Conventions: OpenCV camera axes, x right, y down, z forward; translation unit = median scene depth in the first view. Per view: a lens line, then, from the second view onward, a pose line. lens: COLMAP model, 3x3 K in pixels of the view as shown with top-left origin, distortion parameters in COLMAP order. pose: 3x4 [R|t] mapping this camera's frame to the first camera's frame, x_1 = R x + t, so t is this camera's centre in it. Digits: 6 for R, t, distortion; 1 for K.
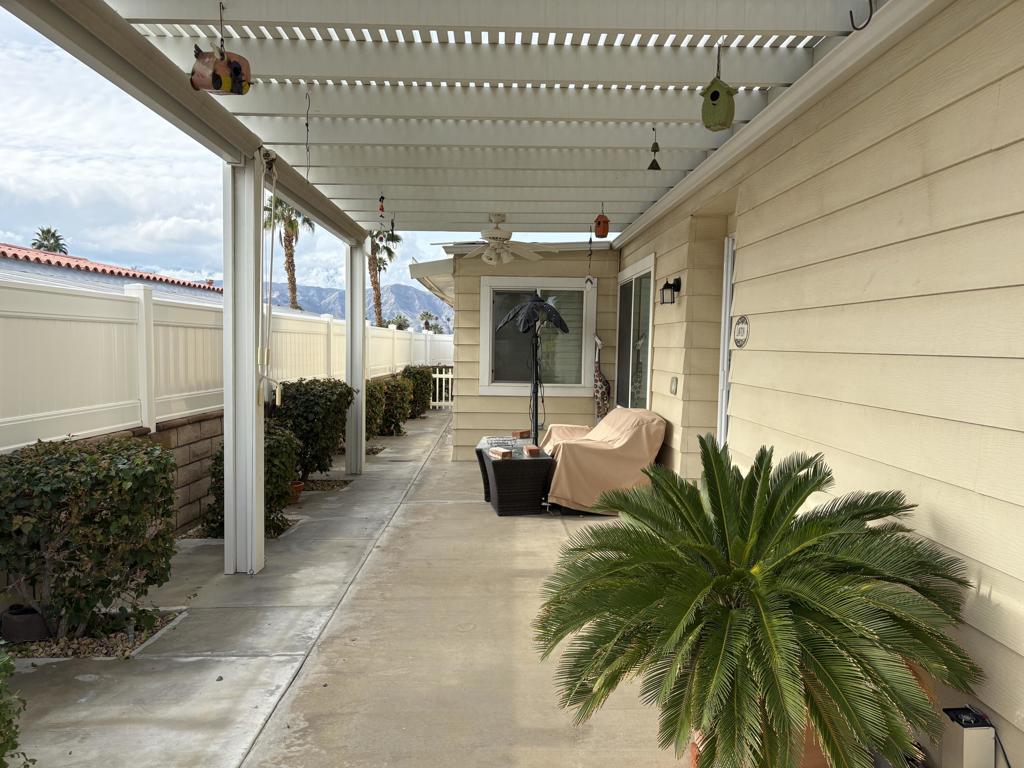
lens RADIAL K [[787.0, 0, 512.7], [0, 787.0, 385.4], [0, 0, 1]] dist [0.024047, -0.024522]
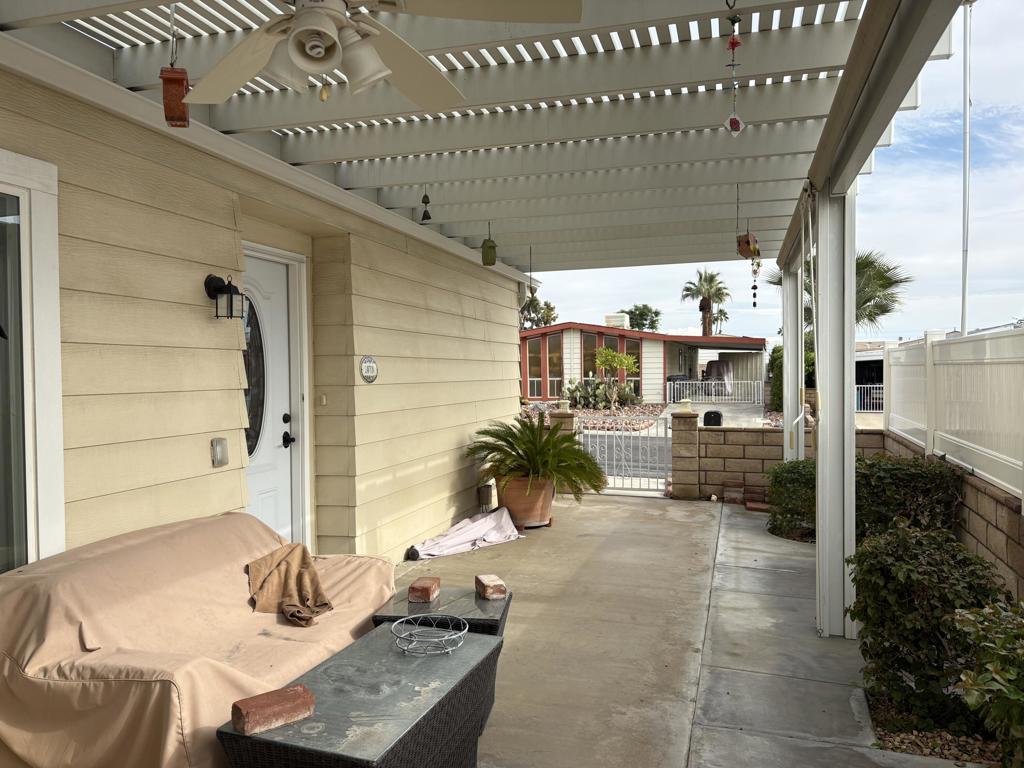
lens RADIAL K [[787.0, 0, 511.2], [0, 787.0, 384.4], [0, 0, 1]] dist [0.024047, -0.024522]
pose [[-0.954530, -0.012936, 0.297833, -0.263563], [0.009689, 0.997184, 0.074367, -0.131948], [-0.297957, 0.073871, -0.951717, 2.076025]]
